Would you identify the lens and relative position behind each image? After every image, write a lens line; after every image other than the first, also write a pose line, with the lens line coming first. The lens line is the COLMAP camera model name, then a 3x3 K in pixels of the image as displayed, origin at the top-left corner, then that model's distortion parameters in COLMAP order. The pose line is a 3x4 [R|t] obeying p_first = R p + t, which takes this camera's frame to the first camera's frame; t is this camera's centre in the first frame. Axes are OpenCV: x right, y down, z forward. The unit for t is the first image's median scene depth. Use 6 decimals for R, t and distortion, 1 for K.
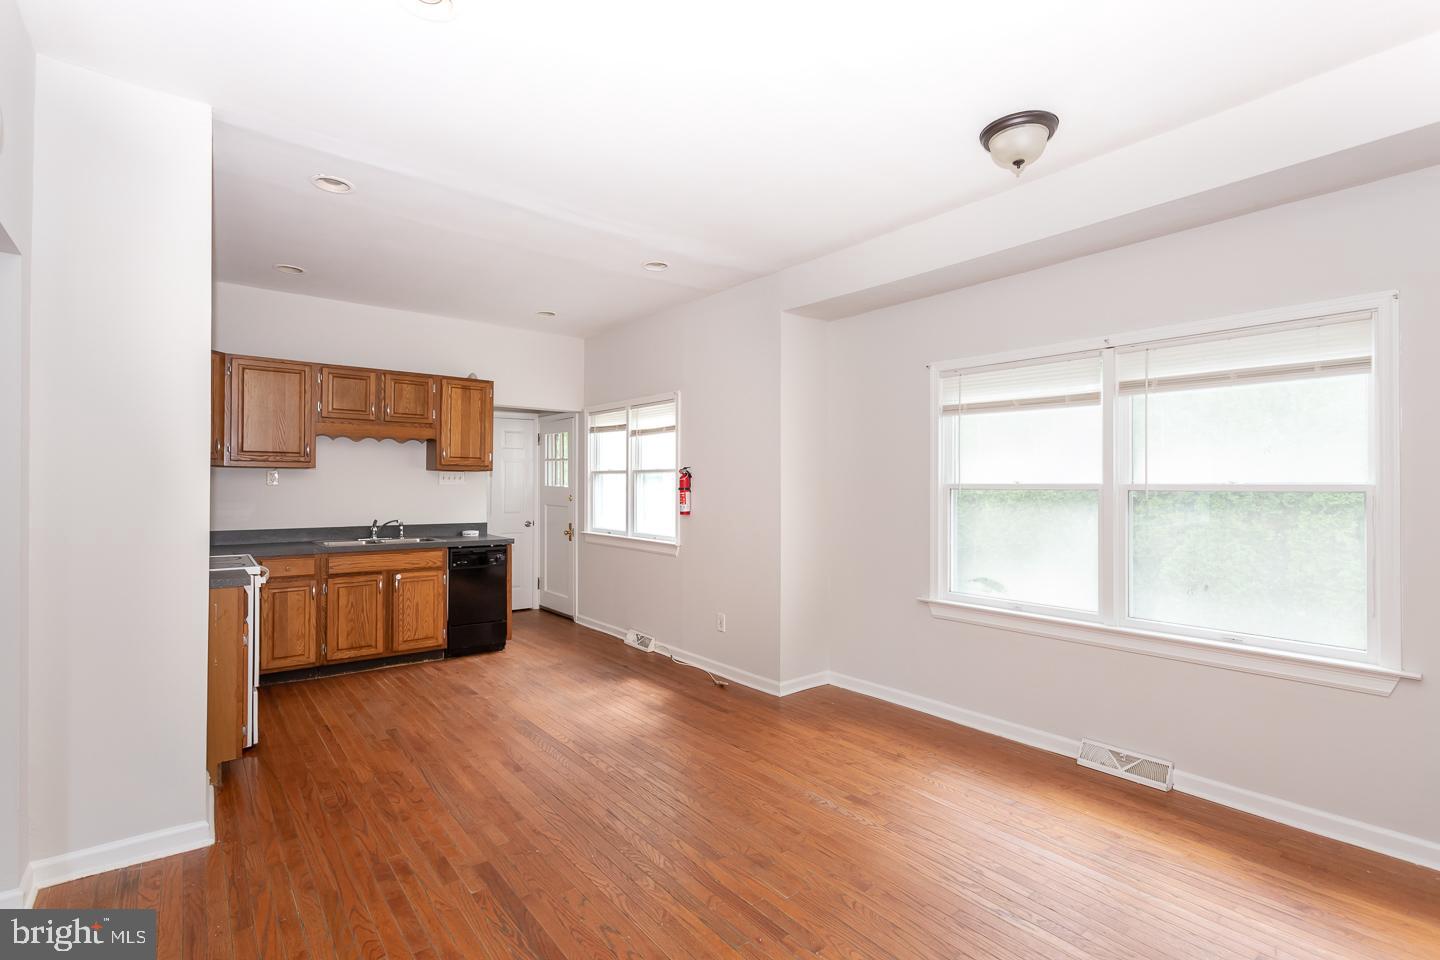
lens RADIAL K [[683.1, 0, 693.8], [0, 683.1, 472.3], [0, 0, 1]] dist [0.002654, 0.000623]
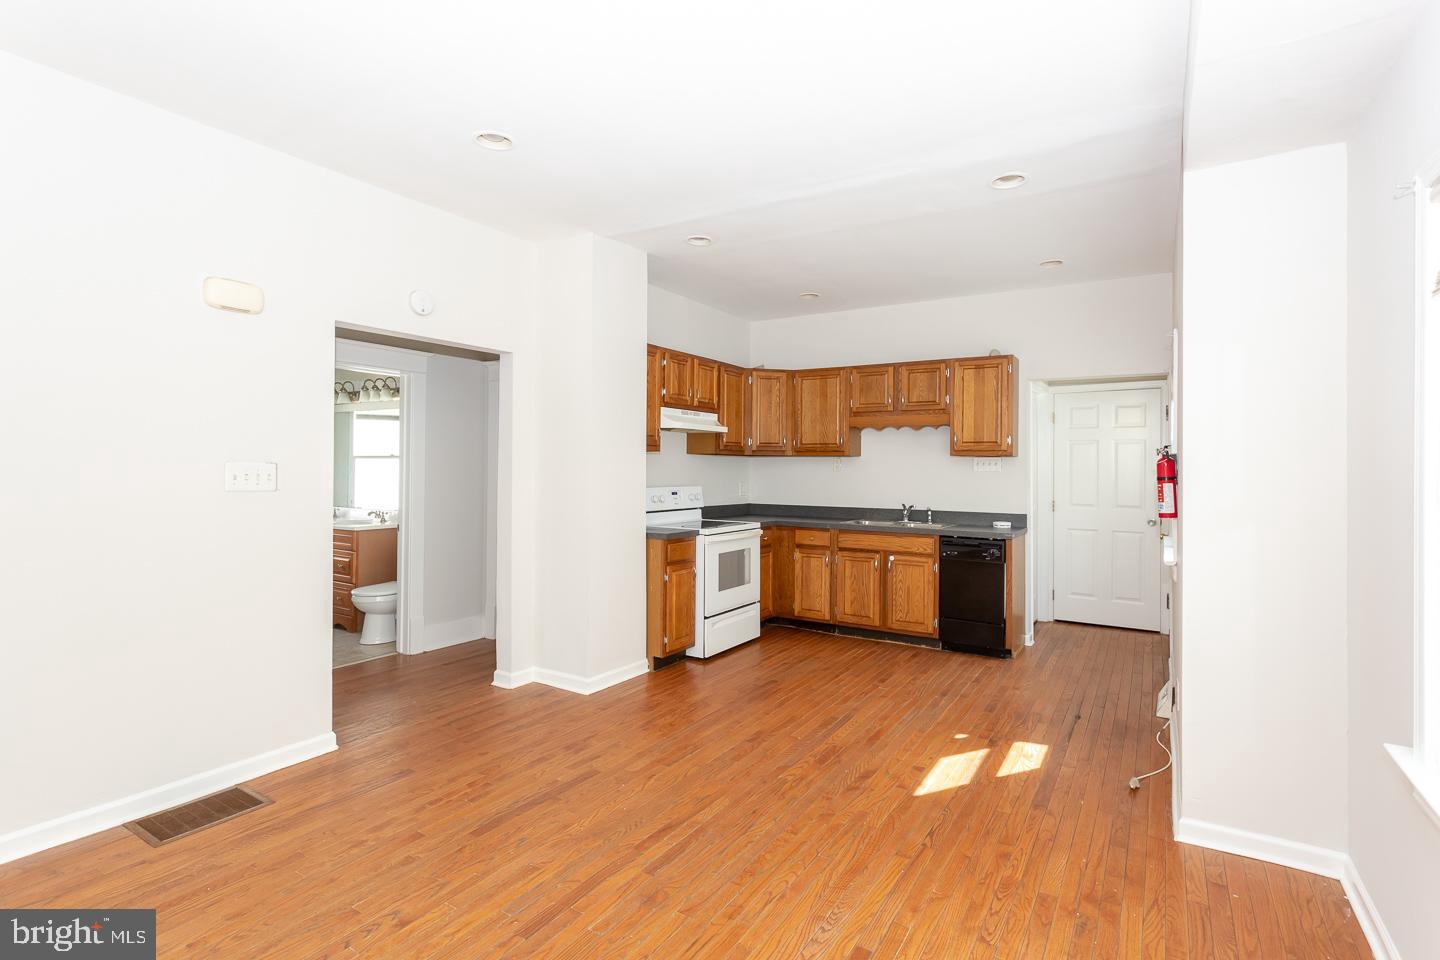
lens RADIAL K [[683.1, 0, 714.3], [0, 683.1, 466.0], [0, 0, 1]] dist [0.002654, 0.000623]
pose [[0.352897, -0.003052, -0.935657, 0.451016], [0.009931, 0.999951, 0.000484, 0.007591], [0.935609, -0.009463, 0.352910, 0.368210]]
